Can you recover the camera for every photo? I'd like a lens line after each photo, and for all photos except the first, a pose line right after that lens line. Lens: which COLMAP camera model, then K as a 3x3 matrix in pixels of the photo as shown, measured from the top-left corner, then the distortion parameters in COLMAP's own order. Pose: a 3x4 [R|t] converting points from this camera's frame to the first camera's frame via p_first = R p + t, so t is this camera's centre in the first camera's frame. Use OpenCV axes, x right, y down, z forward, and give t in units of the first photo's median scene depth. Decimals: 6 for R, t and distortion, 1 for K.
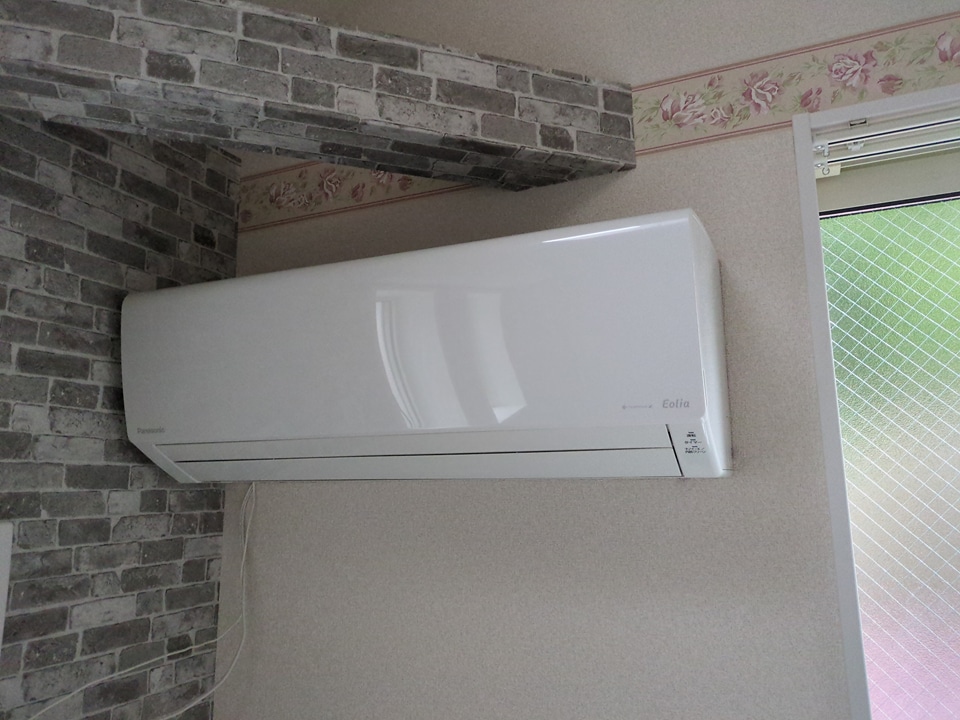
lens RADIAL K [[718.2, 0, 482.7], [0, 718.2, 354.0], [0, 0, 1]] dist [0.008350, 0.003834]
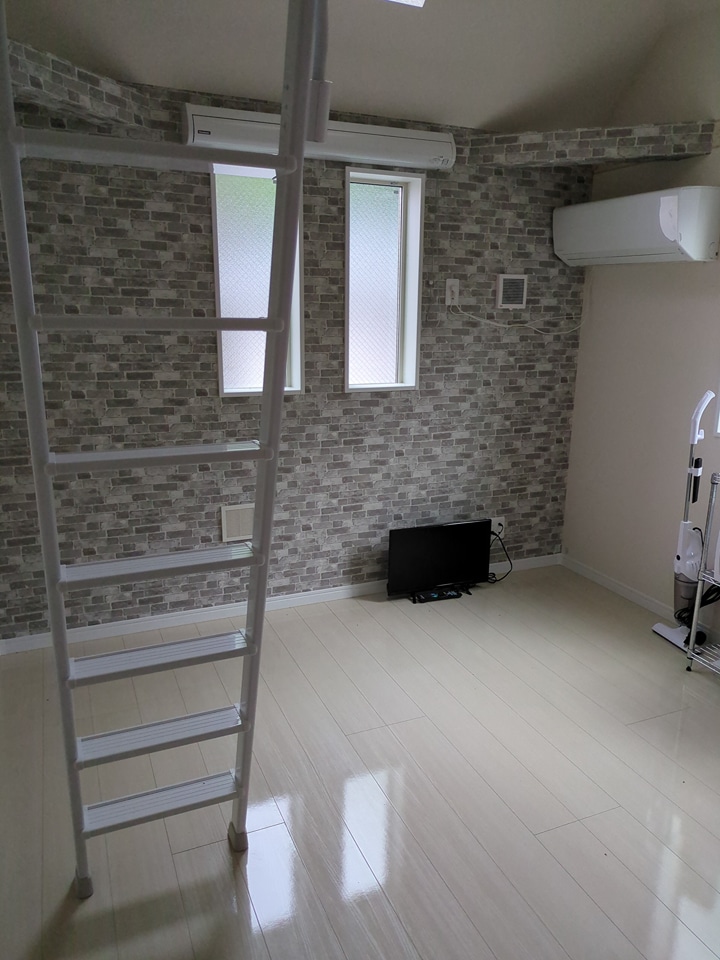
lens RADIAL K [[718.2, 0, 360.0], [0, 718.2, 480.0], [0, 0, 1]] dist [0.008350, 0.003834]
pose [[0.719979, 0.193638, -0.666435, 1.387891], [0.103312, 0.919680, 0.378833, -0.293257], [0.686263, -0.341602, 0.642145, -2.300785]]
